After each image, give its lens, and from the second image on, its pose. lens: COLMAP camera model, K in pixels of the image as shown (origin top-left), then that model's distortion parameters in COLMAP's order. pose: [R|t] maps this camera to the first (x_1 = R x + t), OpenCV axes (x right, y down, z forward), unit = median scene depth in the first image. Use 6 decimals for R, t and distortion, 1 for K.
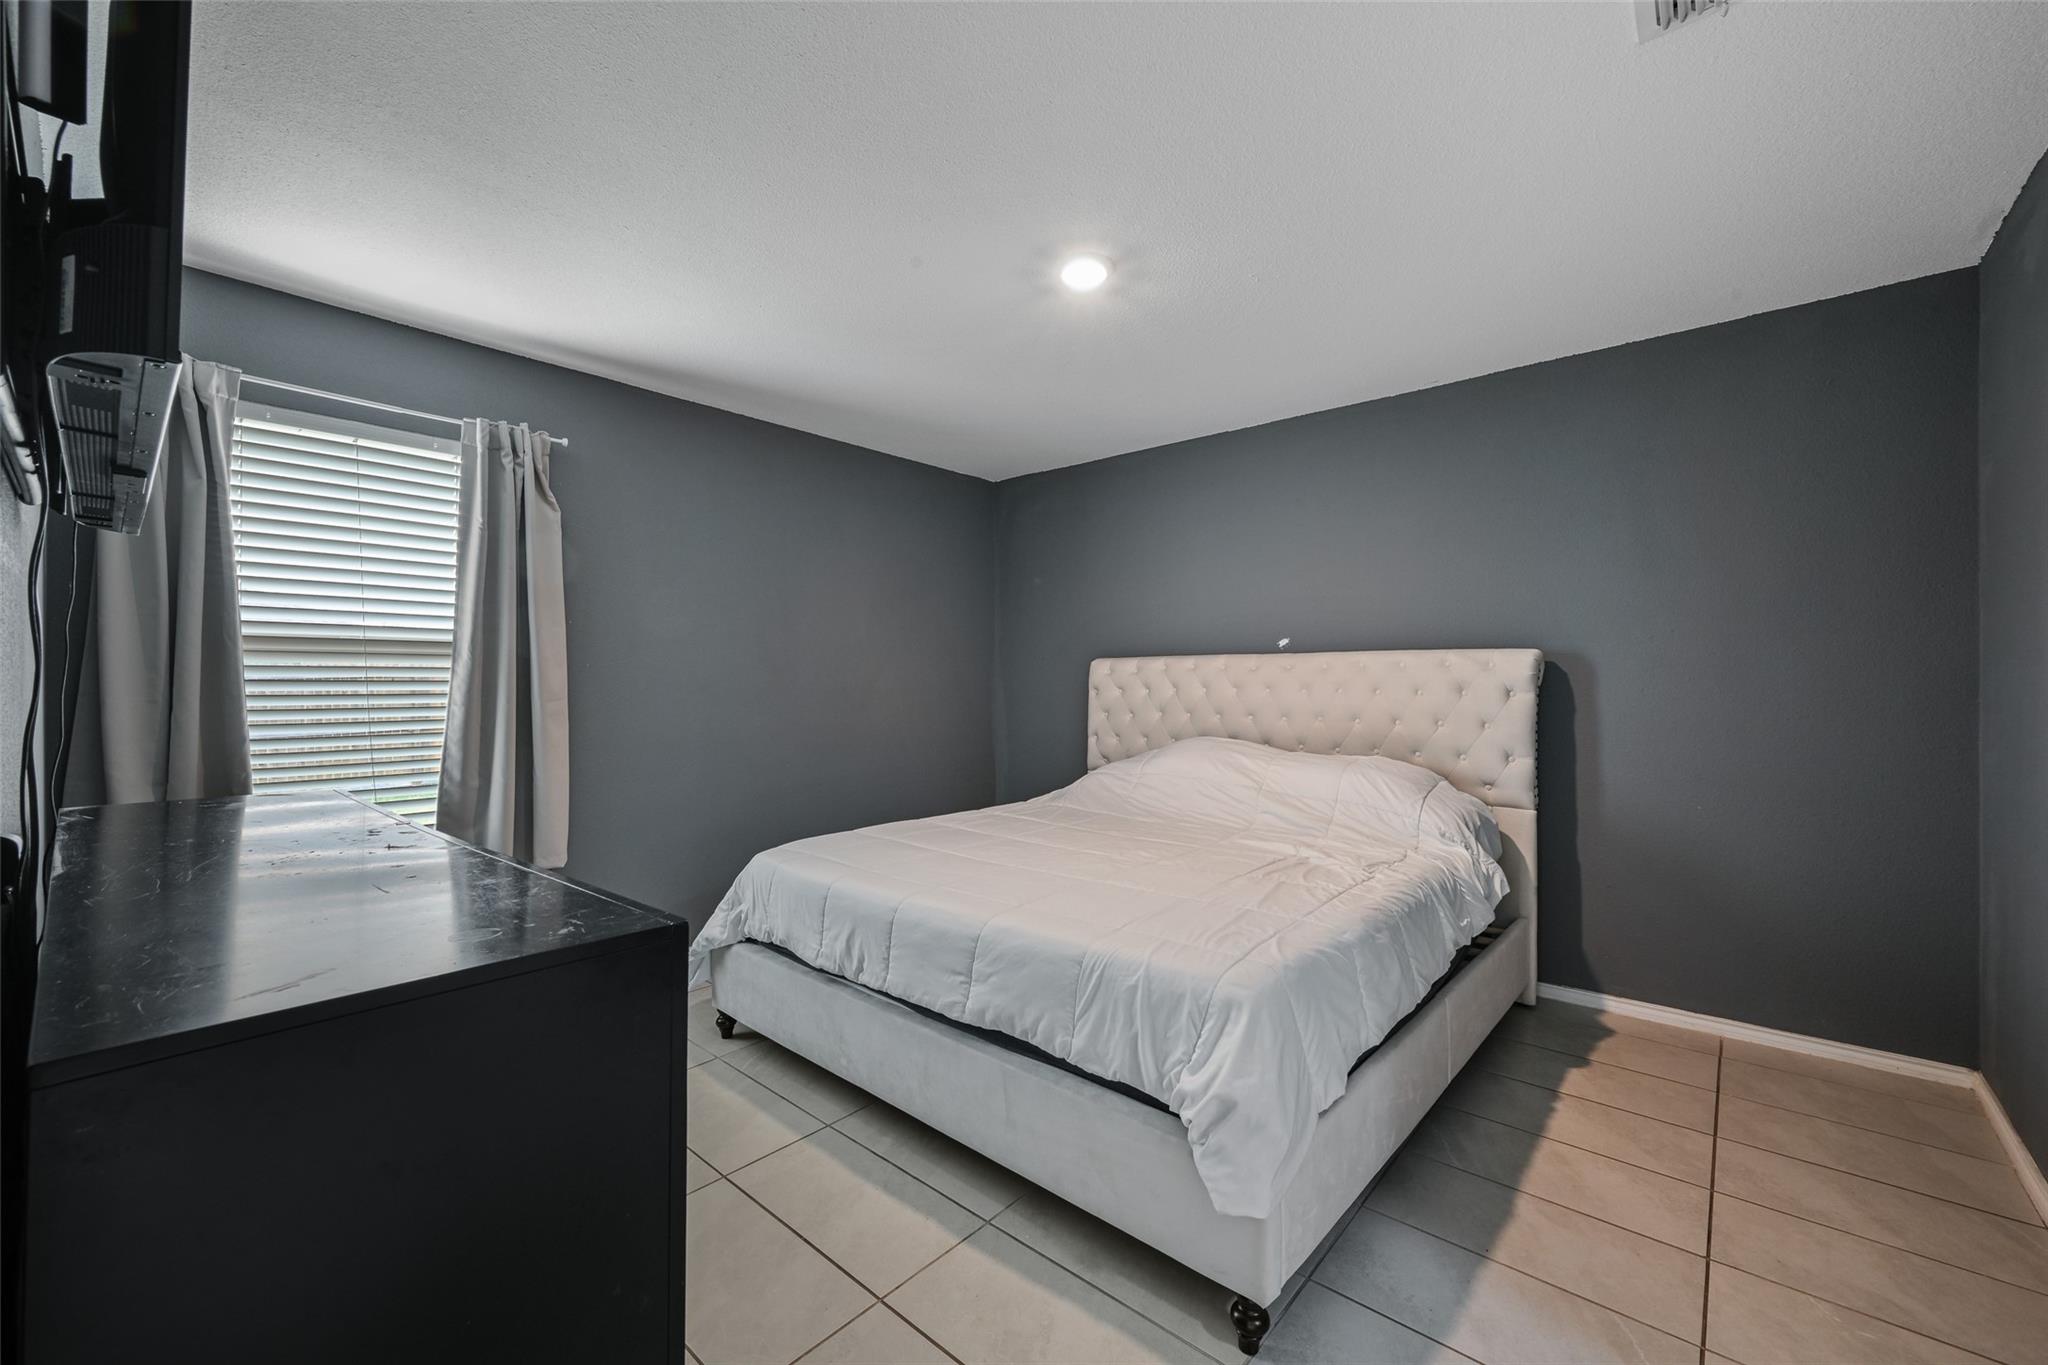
lens RADIAL K [[806.3, 0, 1044.0], [0, 806.3, 683.6], [0, 0, 1]] dist [0.005756, -0.000421]
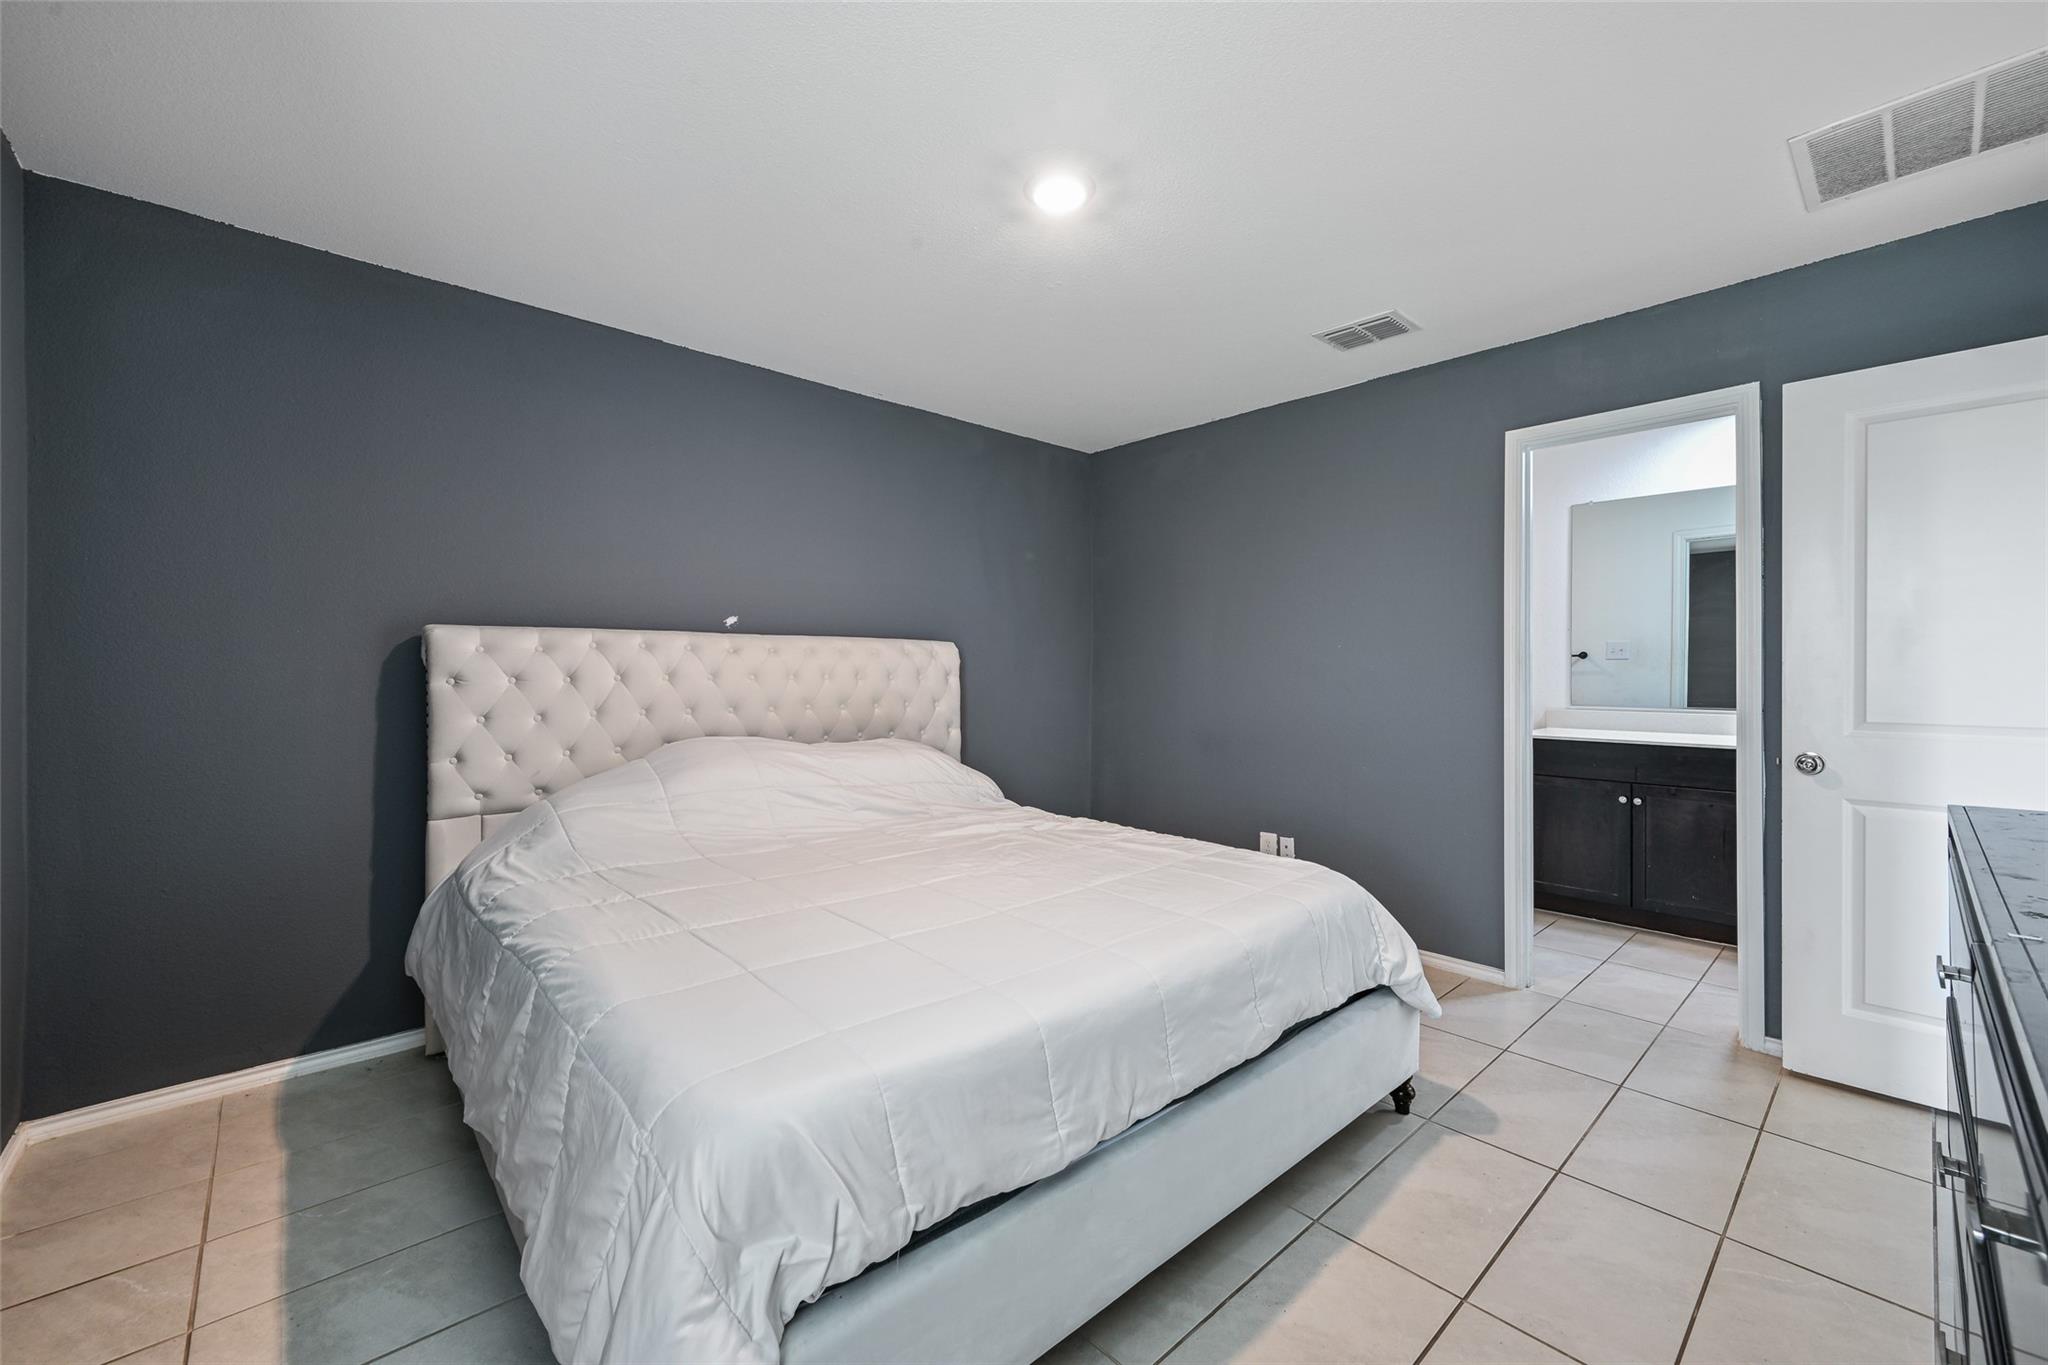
lens RADIAL K [[806.3, 0, 1039.2], [0, 806.3, 667.6], [0, 0, 1]] dist [0.005756, -0.000421]
pose [[0.133675, 0.002119, 0.991023, -0.560185], [-0.002029, 0.999996, -0.001864, -0.000196], [-0.991023, -0.001762, 0.133678, 0.620990]]
